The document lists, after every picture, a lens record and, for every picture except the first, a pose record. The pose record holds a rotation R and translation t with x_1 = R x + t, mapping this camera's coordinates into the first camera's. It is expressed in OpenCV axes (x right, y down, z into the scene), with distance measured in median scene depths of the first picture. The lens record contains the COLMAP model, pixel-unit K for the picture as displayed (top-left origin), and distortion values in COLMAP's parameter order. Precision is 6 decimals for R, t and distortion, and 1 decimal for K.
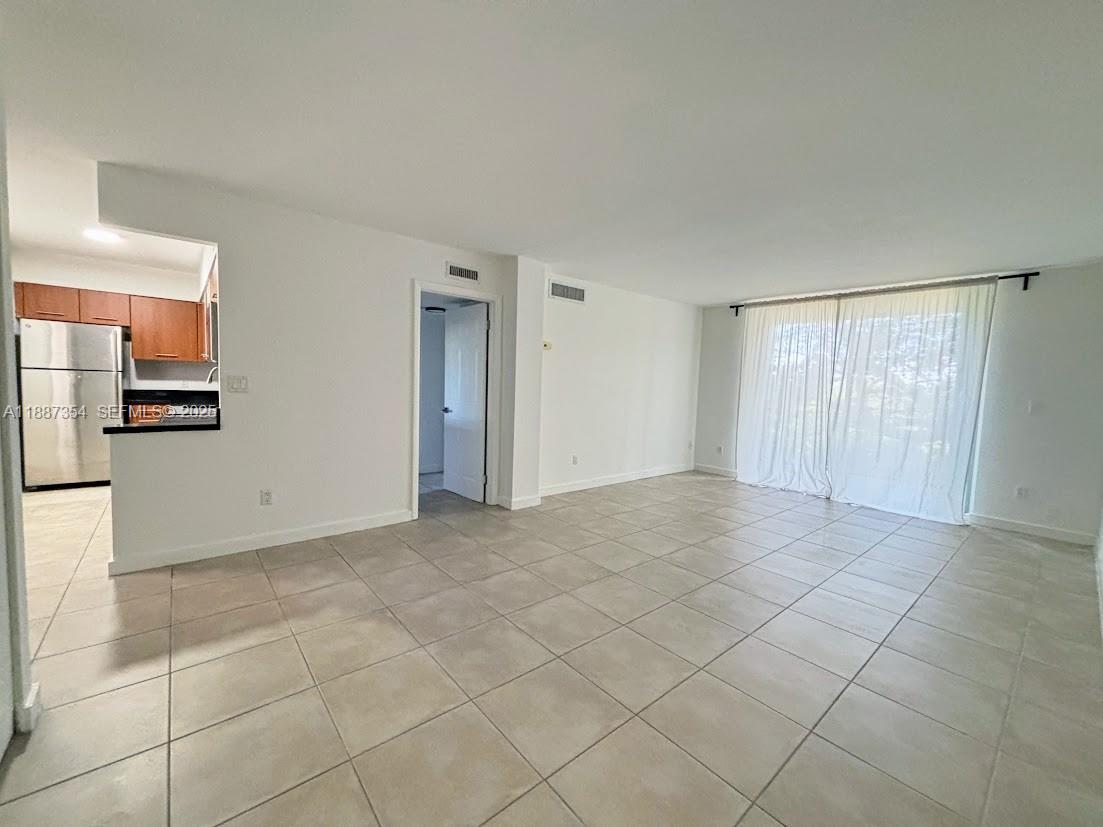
lens RADIAL K [[444.3, 0, 556.5], [0, 444.3, 414.2], [0, 0, 1]] dist [-0.002535, 0.000467]
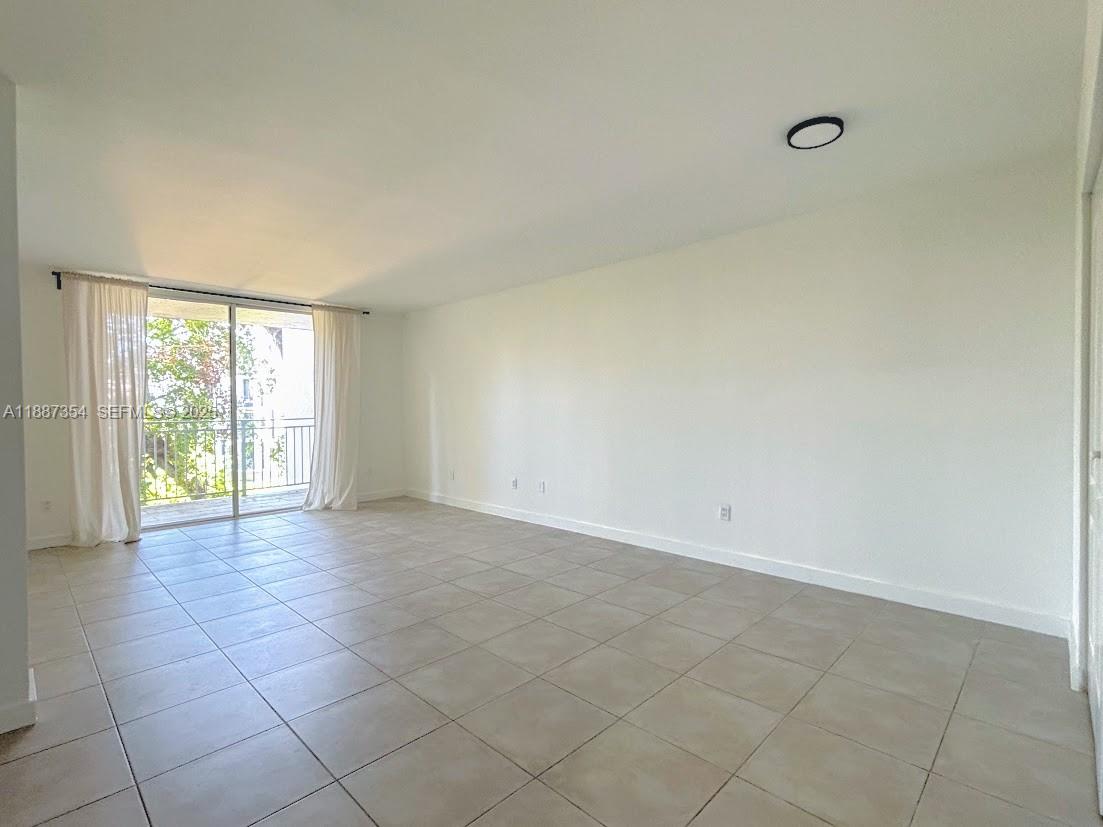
lens RADIAL K [[534.1, 0, 553.9], [0, 534.1, 413.9], [0, 0, 1]] dist [-0.036627, -0.000509]
pose [[-0.098379, -0.055270, 0.993613, -1.018966], [0.080229, 0.994766, 0.063277, -0.085482], [-0.991910, 0.085941, -0.093430, 0.971325]]
